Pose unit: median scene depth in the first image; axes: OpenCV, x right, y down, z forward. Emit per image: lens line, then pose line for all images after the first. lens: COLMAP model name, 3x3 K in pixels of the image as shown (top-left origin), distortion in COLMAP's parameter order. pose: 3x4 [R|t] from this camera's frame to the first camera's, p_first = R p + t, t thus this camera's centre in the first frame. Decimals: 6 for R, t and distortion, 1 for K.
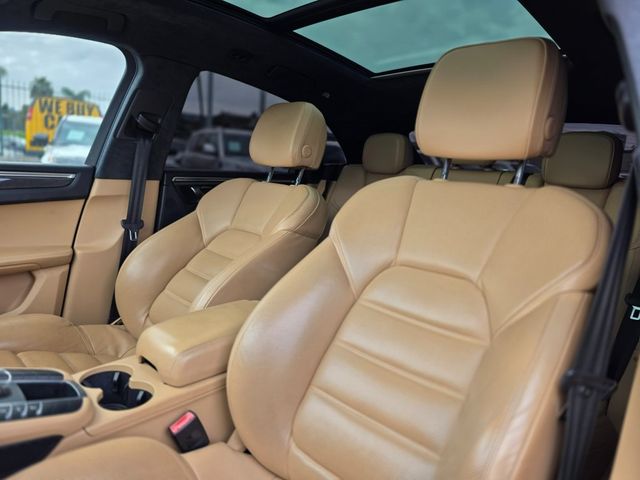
lens RADIAL K [[415.3, 0, 304.2], [0, 415.3, 238.2], [0, 0, 1]] dist [0.025512, -0.051191]
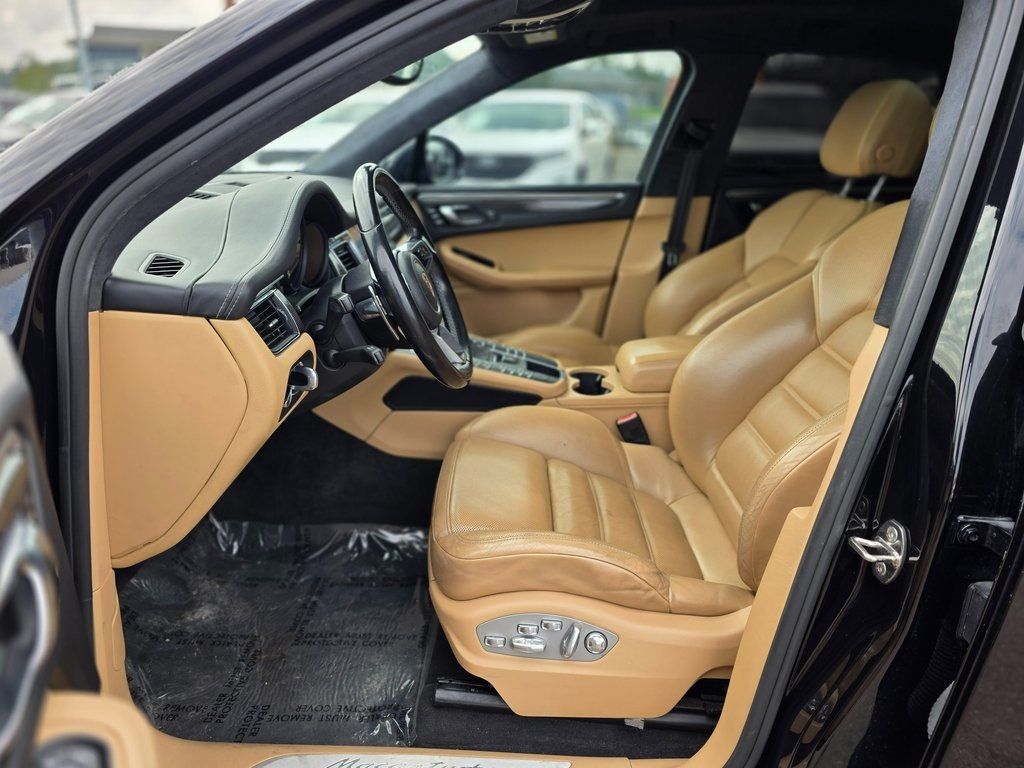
lens RADIAL K [[664.5, 0, 486.8], [0, 664.5, 381.1], [0, 0, 1]] dist [0.025512, -0.051191]
pose [[0.659959, 0.181125, -0.729141, 0.466094], [-0.052516, 0.979252, 0.195722, -0.010814], [0.749464, -0.090877, 0.655779, -0.316562]]
